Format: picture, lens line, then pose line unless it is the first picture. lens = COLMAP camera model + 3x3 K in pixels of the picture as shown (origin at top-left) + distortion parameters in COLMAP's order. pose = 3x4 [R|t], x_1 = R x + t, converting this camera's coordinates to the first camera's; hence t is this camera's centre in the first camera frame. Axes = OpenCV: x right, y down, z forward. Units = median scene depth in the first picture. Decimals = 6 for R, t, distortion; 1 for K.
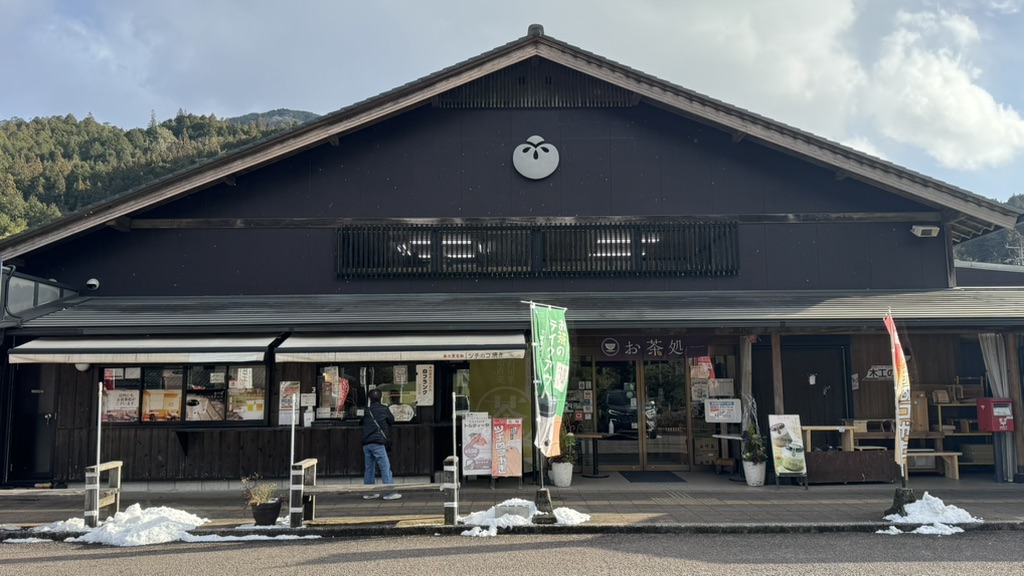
lens RADIAL K [[817.4, 0, 510.4], [0, 817.4, 290.2], [0, 0, 1]] dist [0.111823, -0.172805]
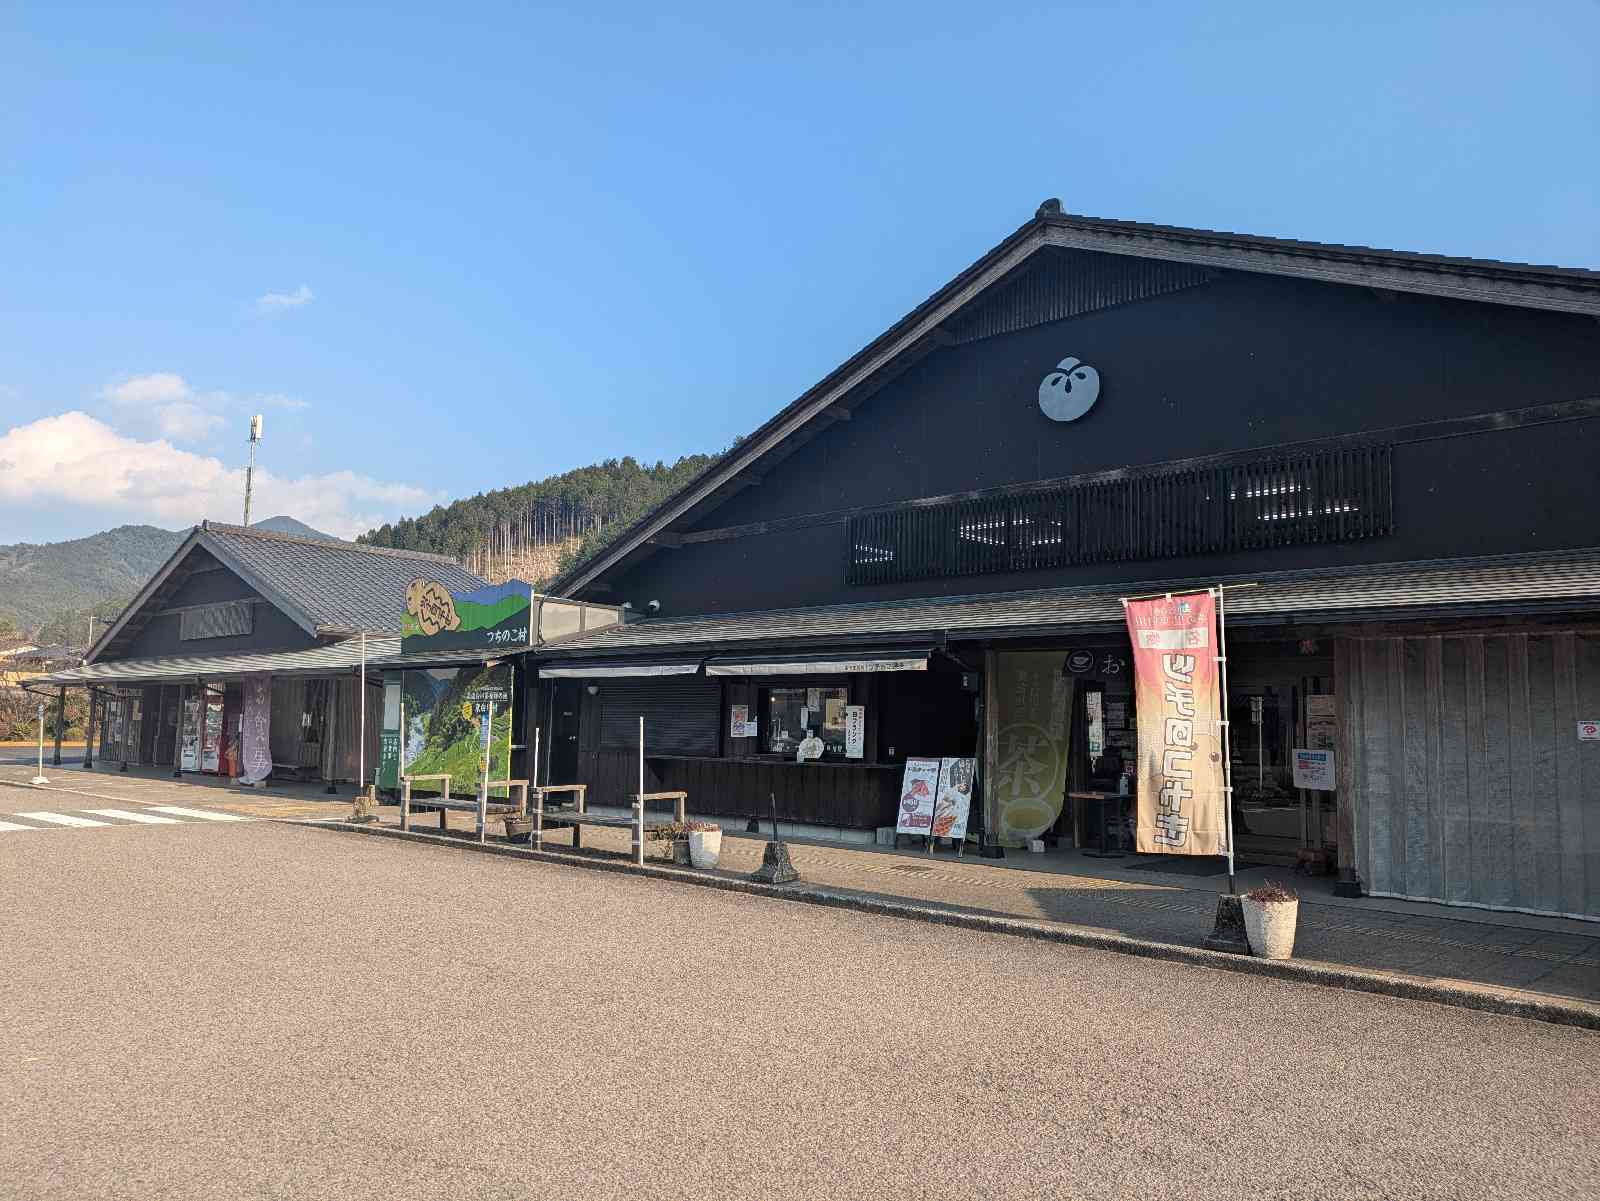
lens RADIAL K [[1159.2, 0, 789.0], [0, 1159.2, 611.3], [0, 0, 1]] dist [0.008527, 0.001010]
pose [[0.730393, -0.044434, -0.681581, 0.583103], [0.052936, 0.998563, -0.008372, 0.021504], [0.680973, -0.029965, 0.731695, 0.141751]]
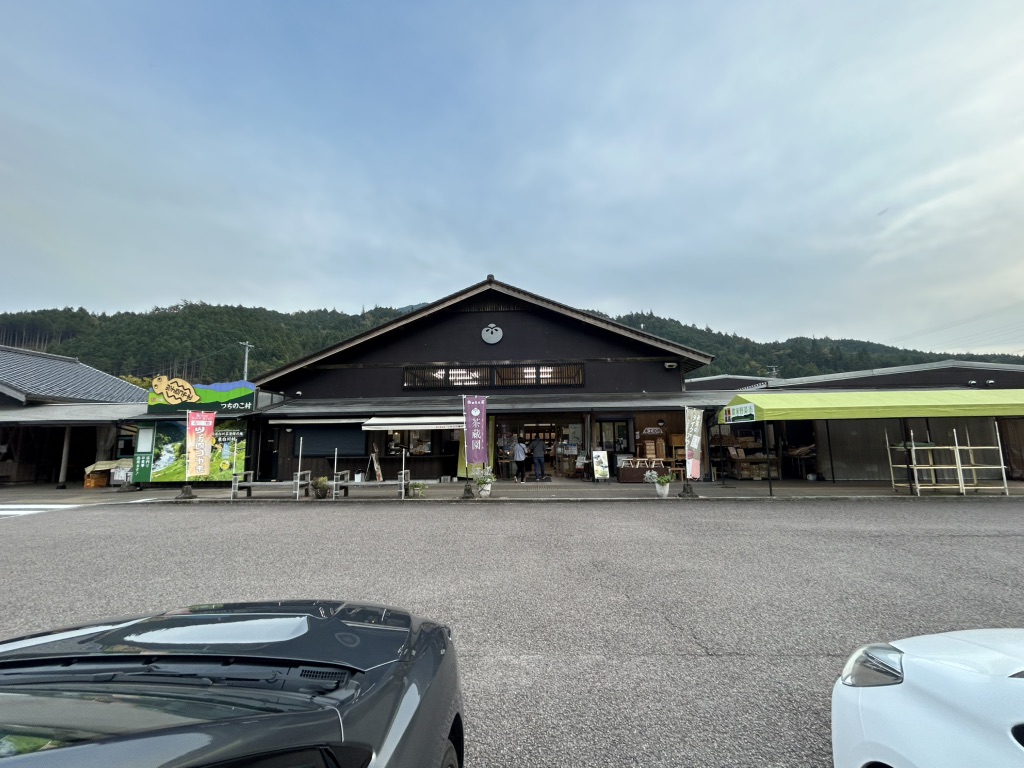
lens RADIAL K [[406.7, 0, 510.1], [0, 406.7, 382.8], [0, 0, 1]] dist [-0.000604, 0.000052]
pose [[0.997988, -0.011702, -0.062308, 0.165047], [0.010681, 0.999804, -0.016686, -0.014007], [0.062491, 0.015987, 0.997917, -0.092519]]
